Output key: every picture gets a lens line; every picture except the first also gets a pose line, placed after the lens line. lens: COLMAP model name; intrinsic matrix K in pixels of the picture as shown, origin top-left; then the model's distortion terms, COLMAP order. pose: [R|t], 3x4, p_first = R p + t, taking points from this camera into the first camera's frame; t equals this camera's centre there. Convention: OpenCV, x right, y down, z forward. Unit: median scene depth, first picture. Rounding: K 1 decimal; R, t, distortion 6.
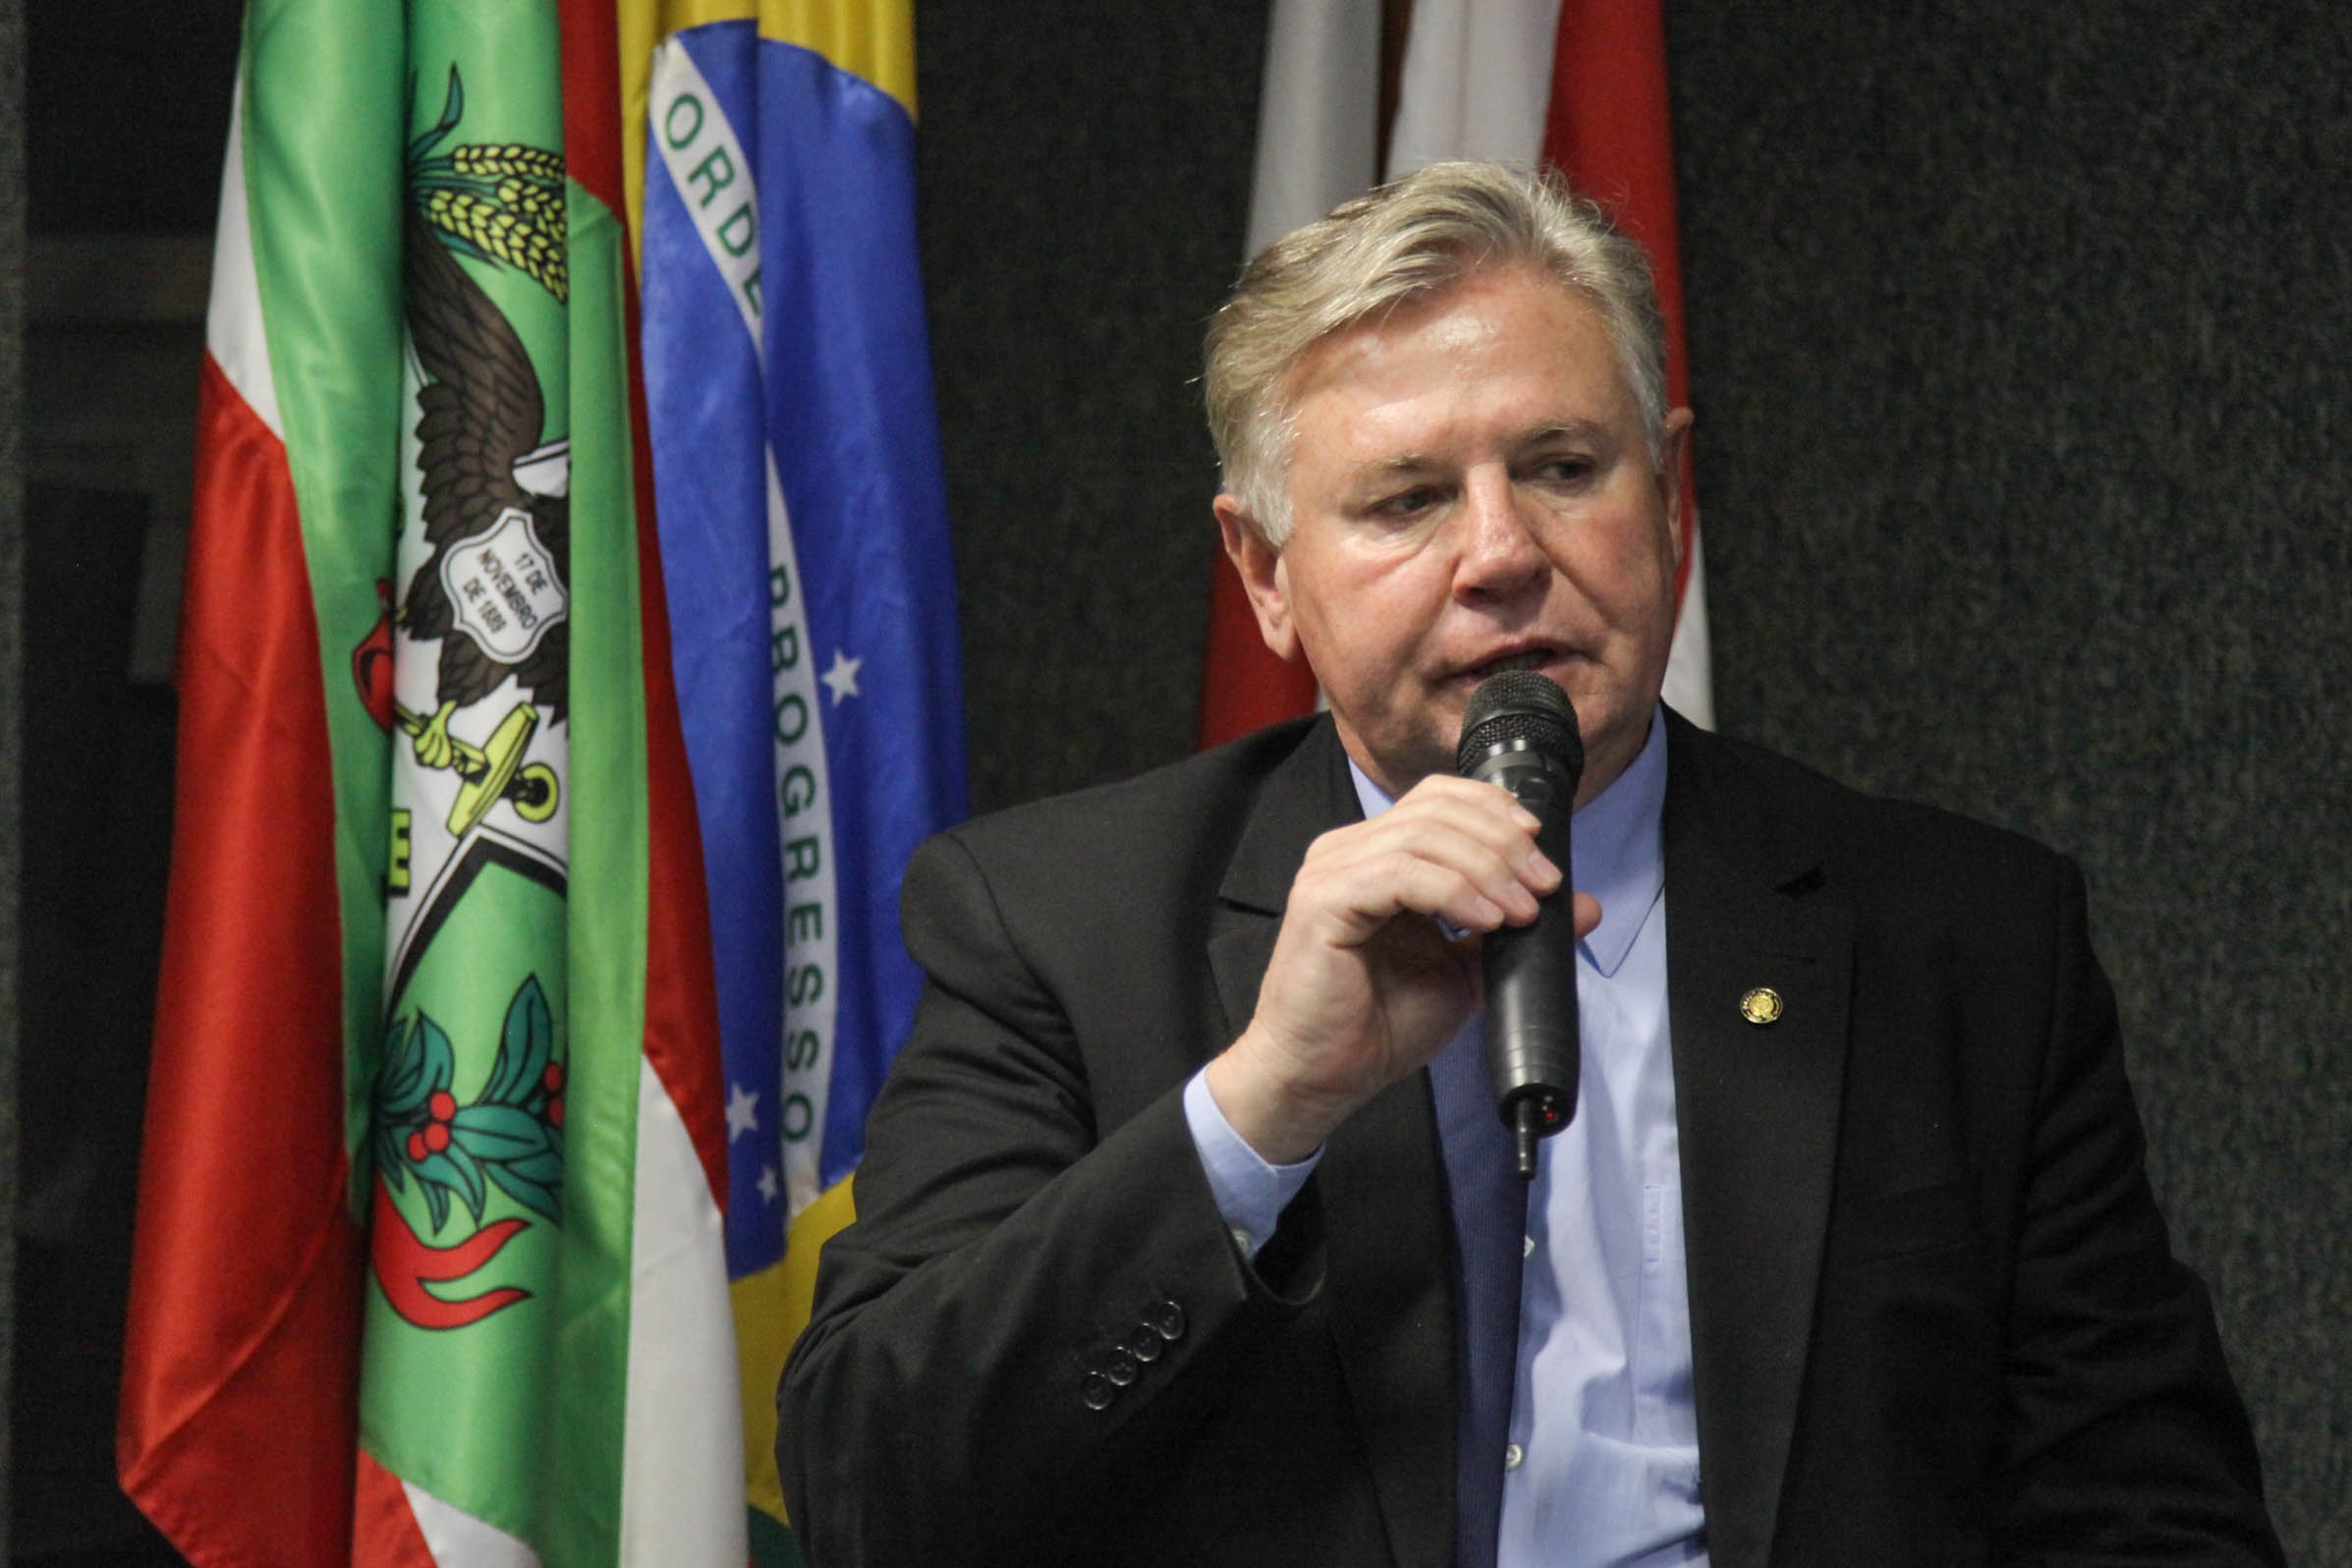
lens RADIAL K [[7924.1, 0, 1180.3], [0, 7924.1, 735.9], [0, 0, 1]] dist [0.665715, -0.204025]
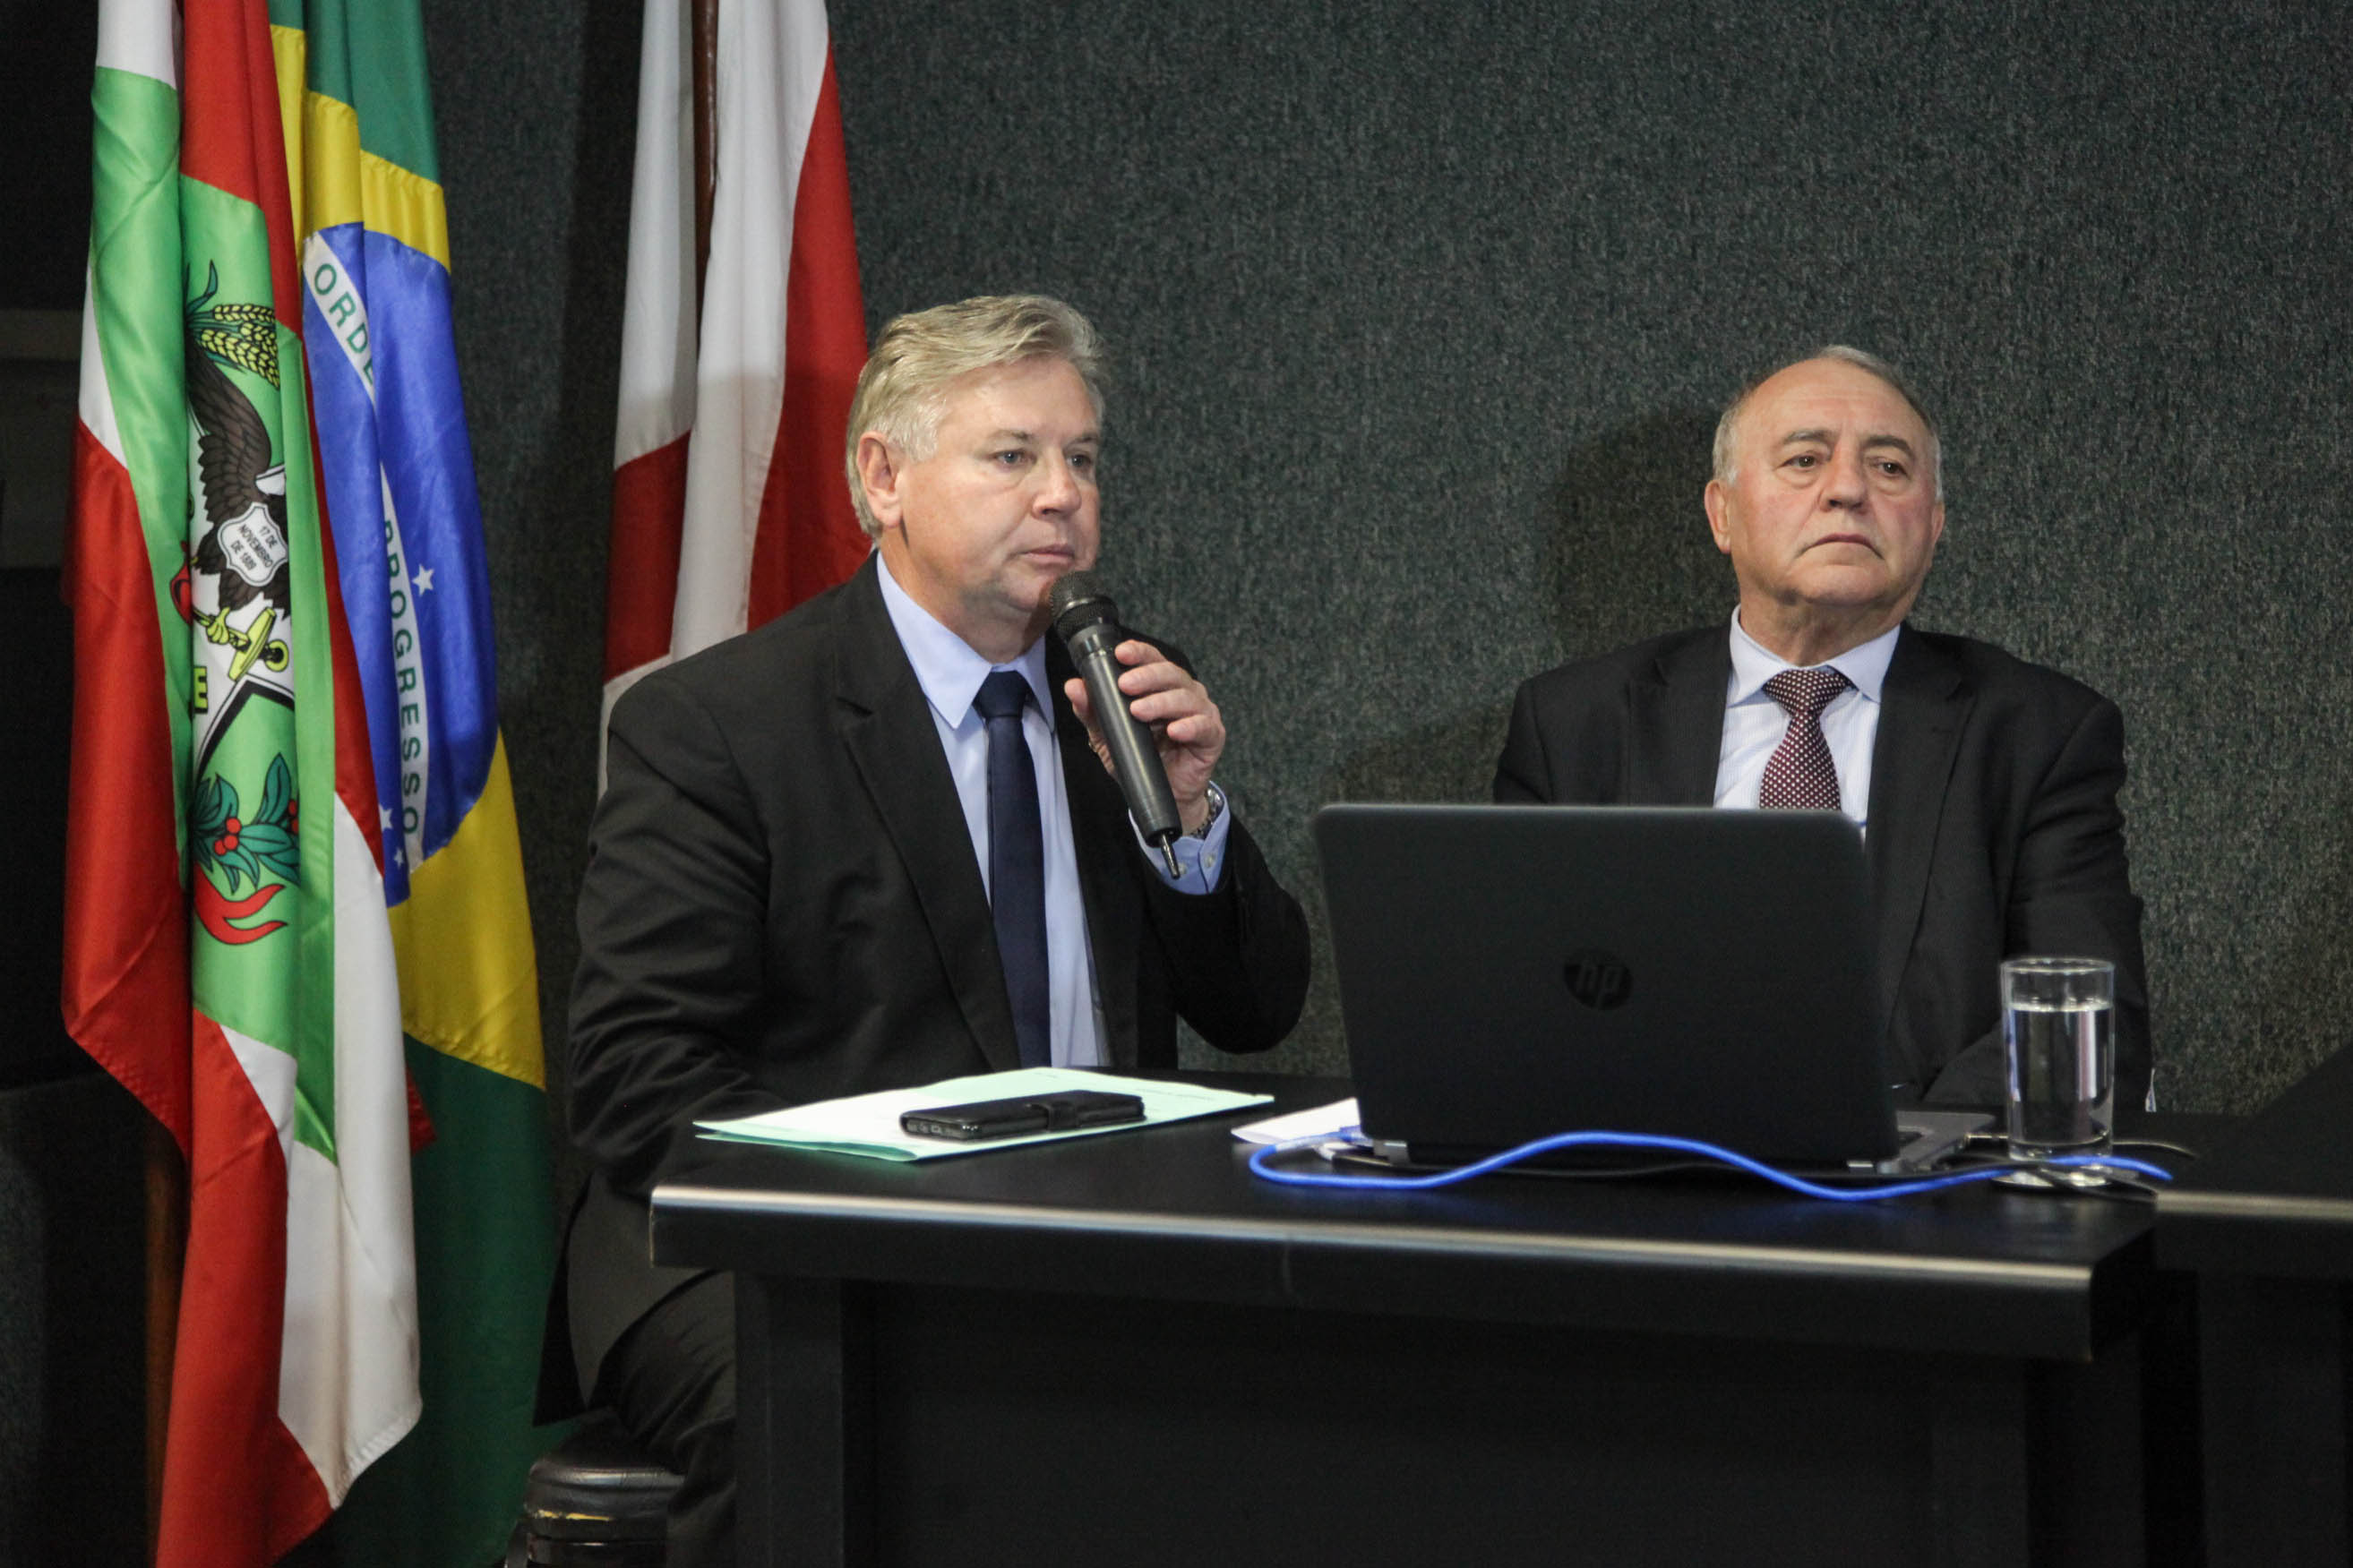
lens RADIAL K [[5315.6, 0, 1217.0], [0, 5315.6, 781.1], [0, 0, 1]] dist [0.465305, -0.196500]
pose [[0.986528, -0.038862, 0.158911, -0.064143], [0.029255, 0.997625, 0.062355, -0.034785], [-0.160957, -0.056866, 0.985322, -0.268763]]
